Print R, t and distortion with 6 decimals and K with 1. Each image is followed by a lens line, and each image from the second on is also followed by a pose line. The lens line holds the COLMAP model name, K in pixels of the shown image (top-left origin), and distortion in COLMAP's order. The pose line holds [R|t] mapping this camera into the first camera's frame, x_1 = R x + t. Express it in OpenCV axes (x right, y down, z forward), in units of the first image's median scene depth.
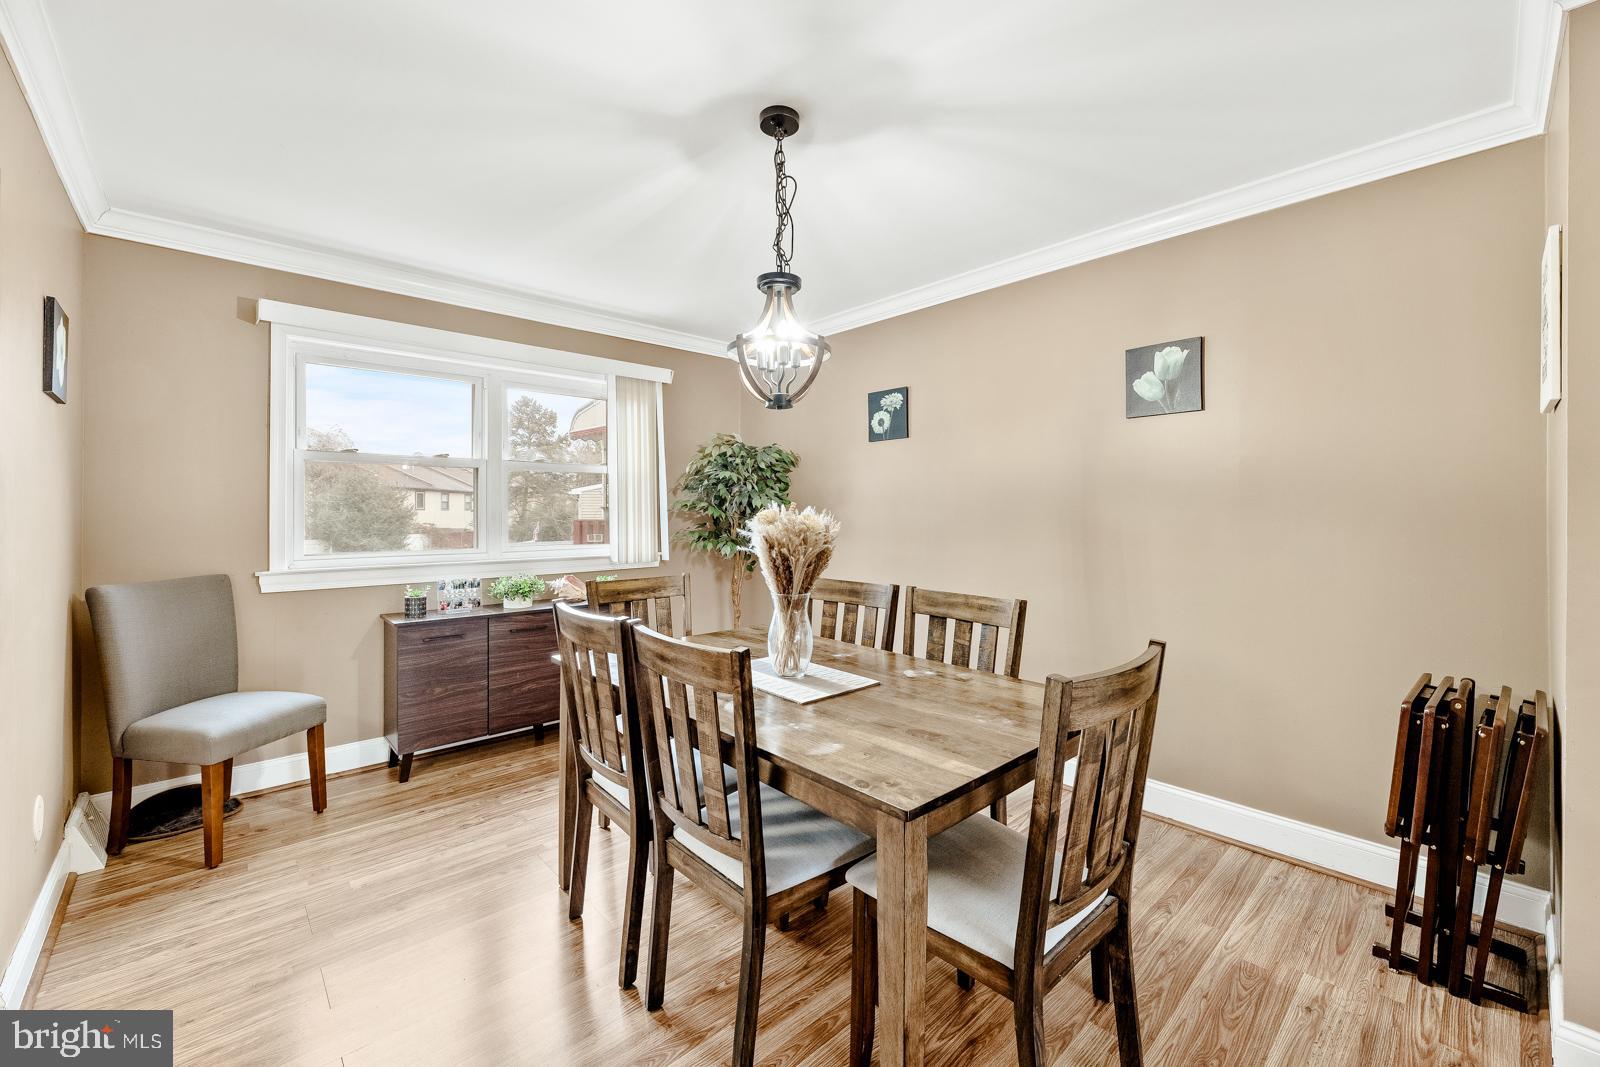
lens RADIAL K [[655.2, 0, 808.2], [0, 655.2, 515.8], [0, 0, 1]] dist [-0.017755, -0.000121]
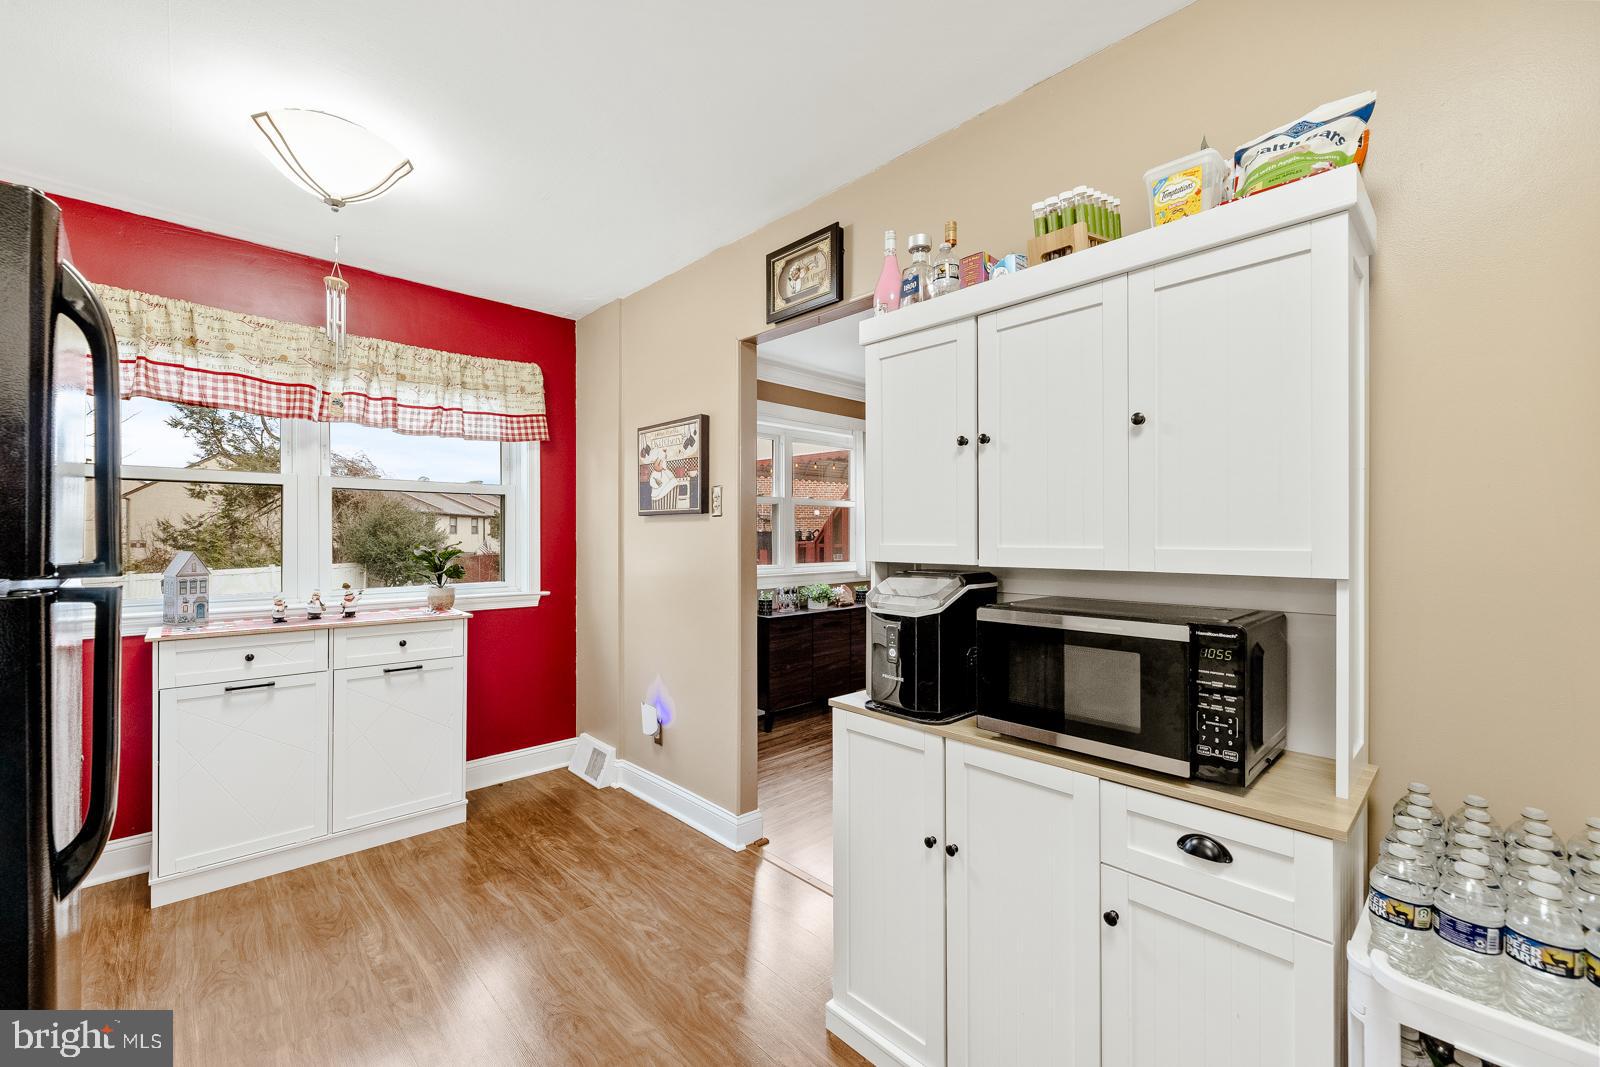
lens RADIAL K [[647.8, 0, 799.9], [0, 647.8, 536.0], [0, 0, 1]] dist [-0.001201, -0.000112]
pose [[0.999796, -0.003515, 0.019883, -0.549669], [0.003581, 0.999988, -0.003306, -0.005011], [-0.019871, 0.003376, 0.999797, -0.363577]]
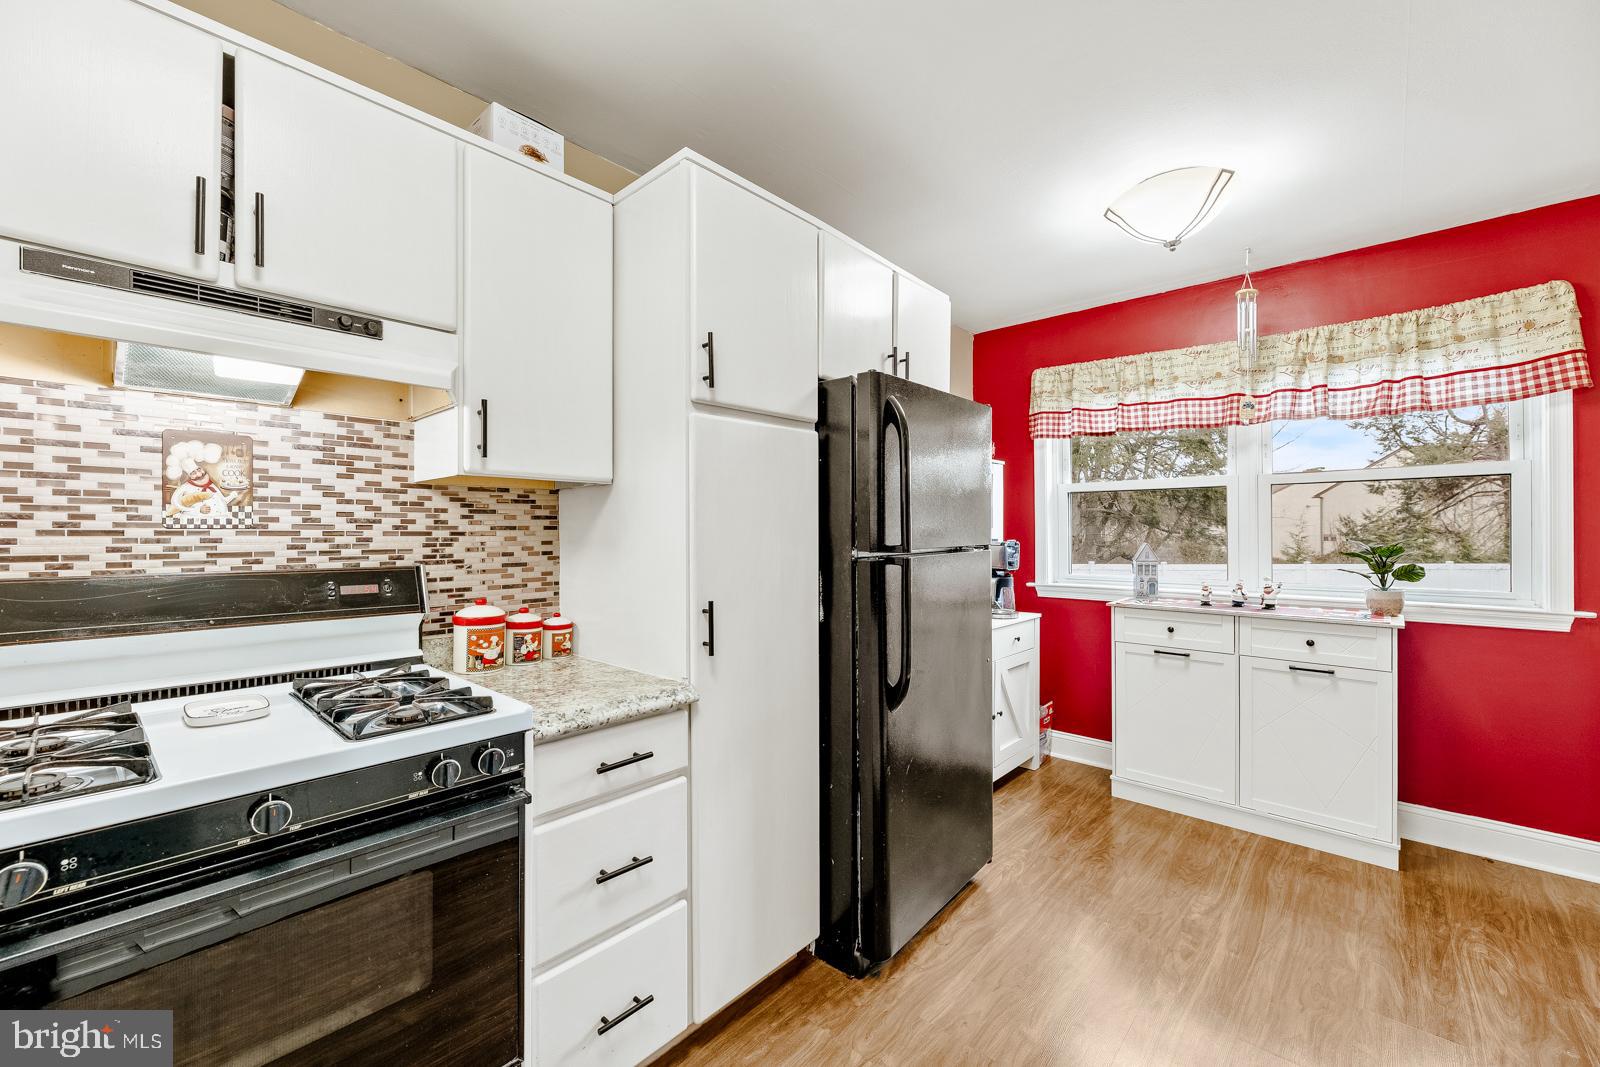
lens RADIAL K [[640.0, 0, 796.5], [0, 640.0, 532.6], [0, 0, 1]] dist [-0.000709, -0.000190]
pose [[0.083430, -0.003970, -0.996506, -0.320771], [0.000587, 0.999992, -0.003935, -0.004346], [0.996513, -0.000256, 0.083431, -0.218571]]
